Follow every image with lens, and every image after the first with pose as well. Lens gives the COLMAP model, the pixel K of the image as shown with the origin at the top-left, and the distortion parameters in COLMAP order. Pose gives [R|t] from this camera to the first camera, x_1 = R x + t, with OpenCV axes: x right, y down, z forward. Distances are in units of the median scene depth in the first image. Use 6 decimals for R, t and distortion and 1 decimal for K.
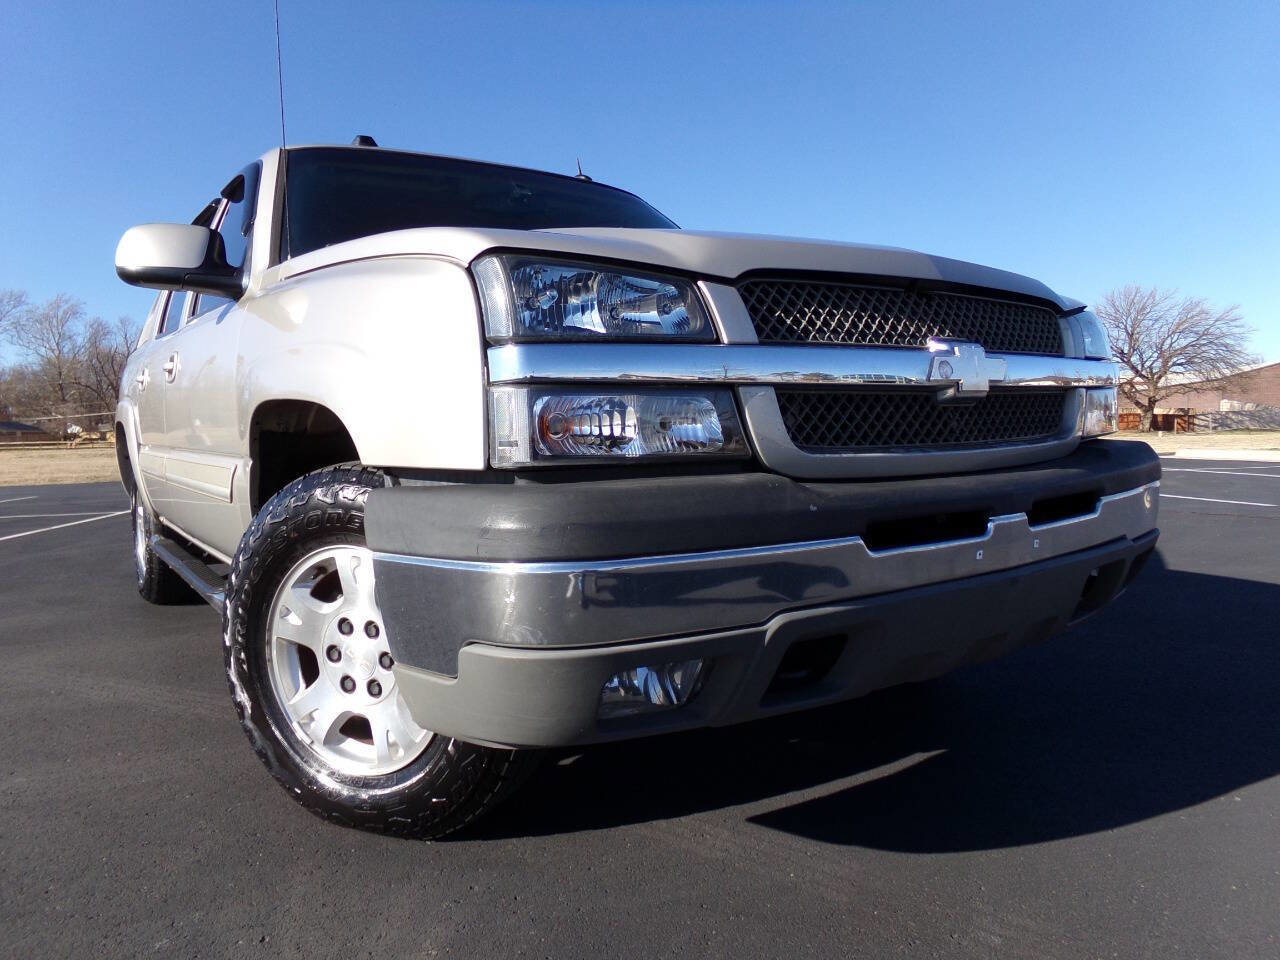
lens RADIAL K [[965.7, 0, 622.1], [0, 965.7, 475.5], [0, 0, 1]] dist [-0.006227, 0.027205]
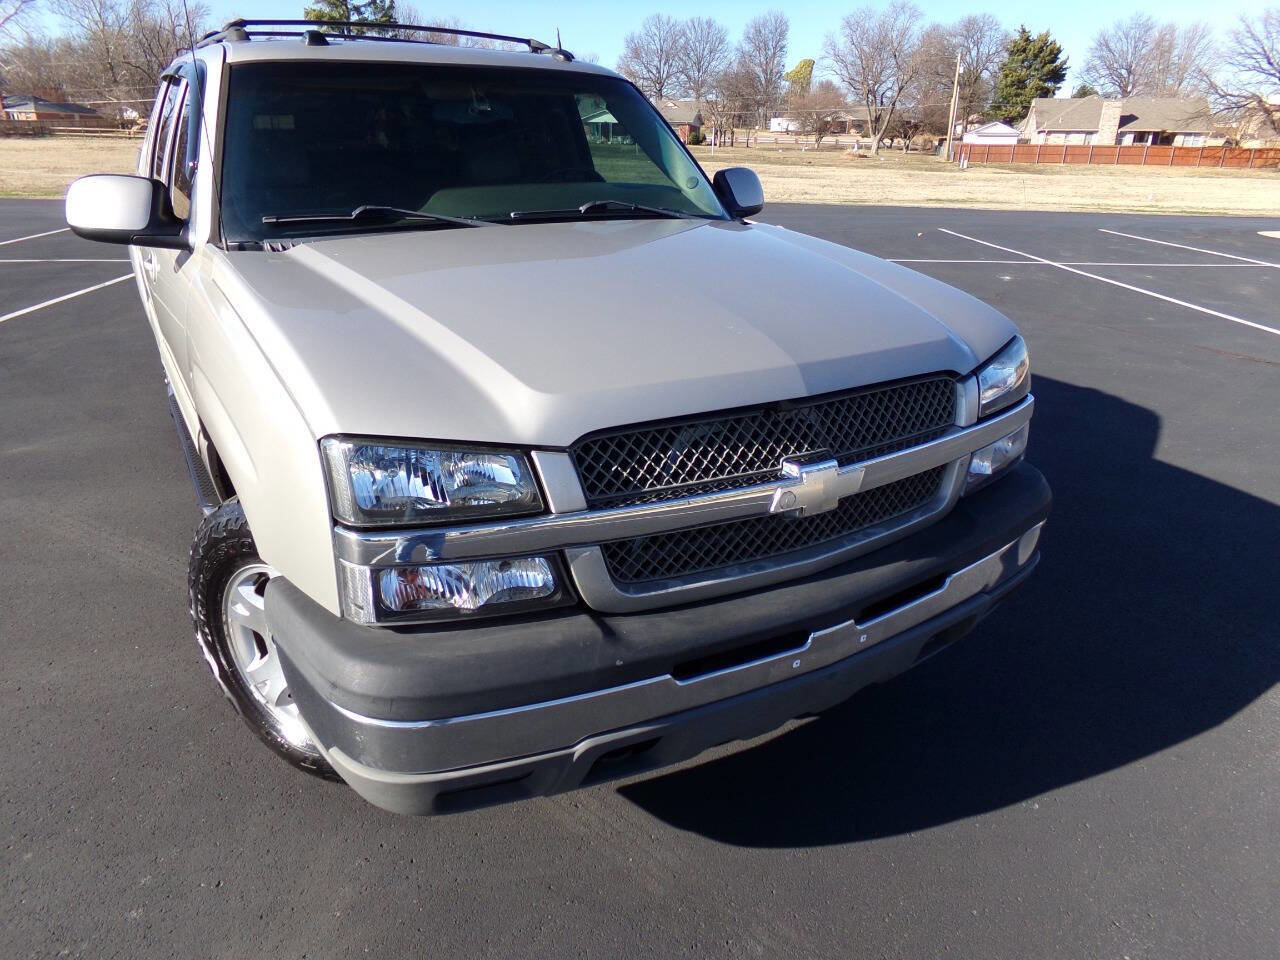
lens RADIAL K [[965.7, 0, 614.4], [0, 965.7, 513.4], [0, 0, 1]] dist [-0.006227, 0.027205]
pose [[0.995237, 0.064353, -0.073224, 0.150125], [-0.035070, 0.937209, 0.347002, -0.304854], [0.090956, -0.342781, 0.935002, -0.014710]]
